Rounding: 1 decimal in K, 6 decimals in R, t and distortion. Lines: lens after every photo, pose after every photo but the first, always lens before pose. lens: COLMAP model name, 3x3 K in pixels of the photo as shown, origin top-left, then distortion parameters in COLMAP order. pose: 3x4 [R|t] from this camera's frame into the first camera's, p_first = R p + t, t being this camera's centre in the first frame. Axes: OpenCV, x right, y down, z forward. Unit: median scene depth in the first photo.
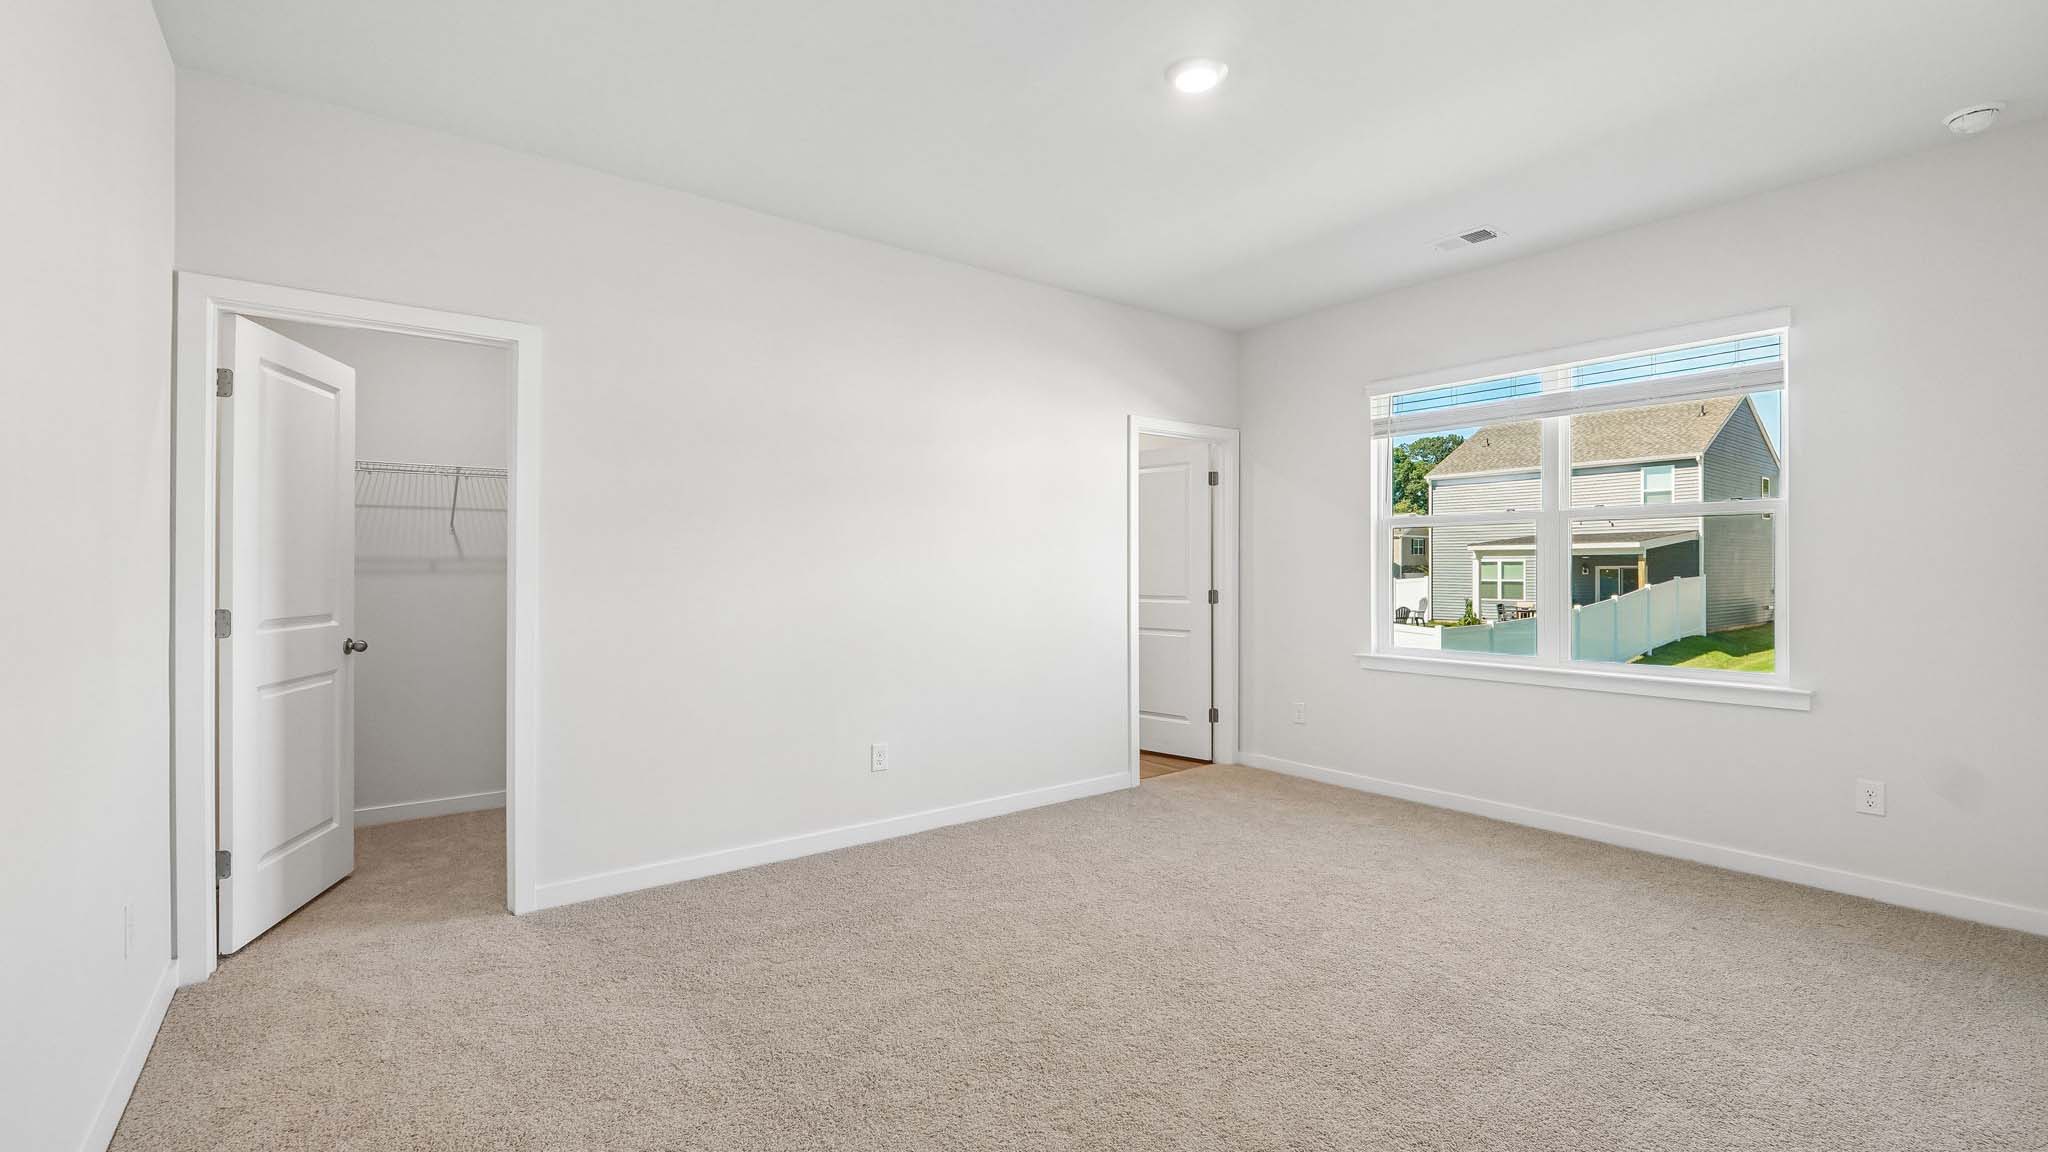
lens RADIAL K [[875.7, 0, 1024.0], [0, 875.7, 576.0], [0, 0, 1]] dist [-0.019346, 0.008597]
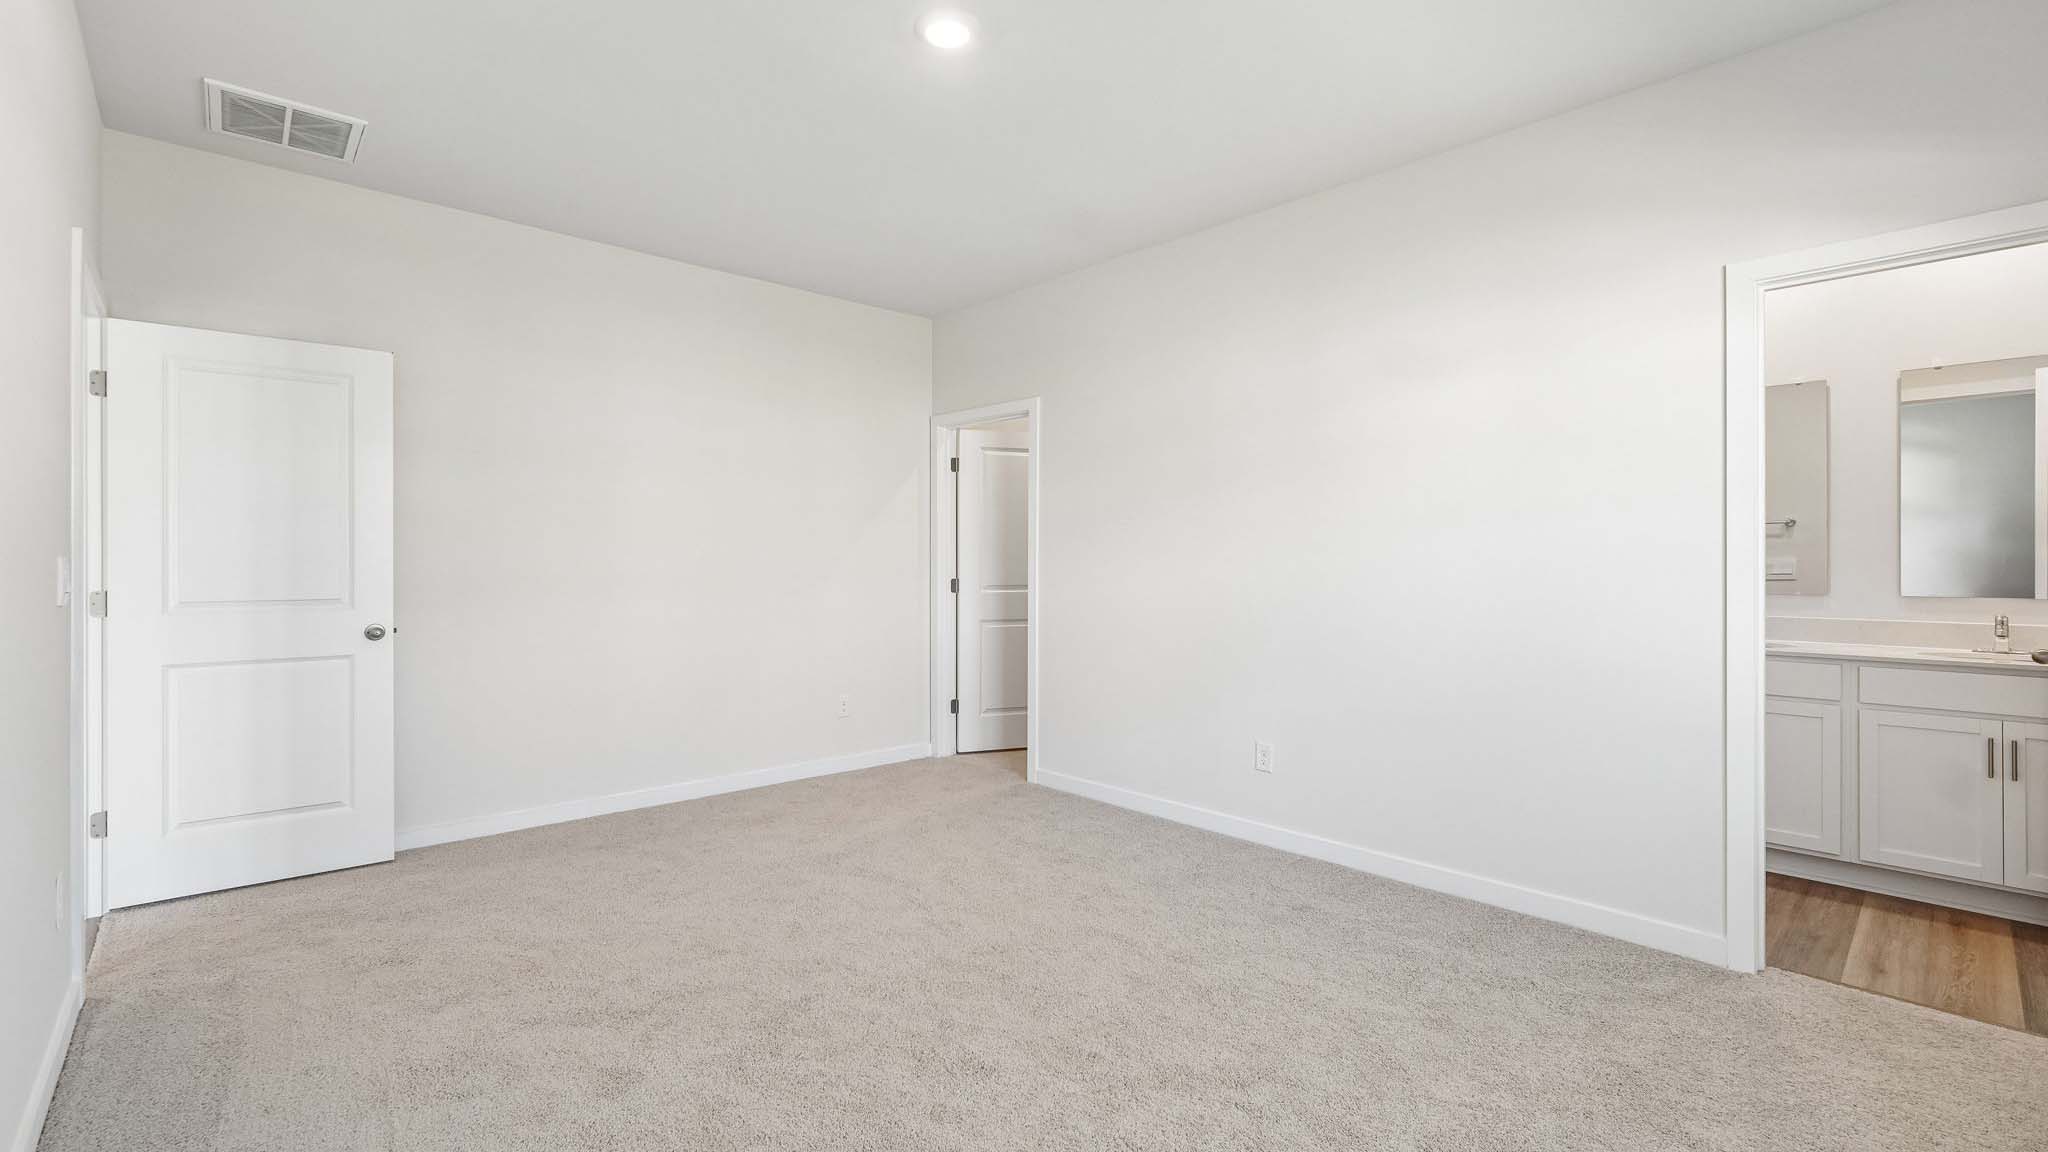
lens RADIAL K [[875.7, 0, 1024.0], [0, 875.7, 576.0], [0, 0, 1]] dist [-0.019346, 0.008597]
pose [[0.107441, 0.023373, -0.993937, 1.070801], [-0.004220, 0.999725, 0.023053, -0.014591], [0.994202, 0.001717, 0.107511, 0.919507]]
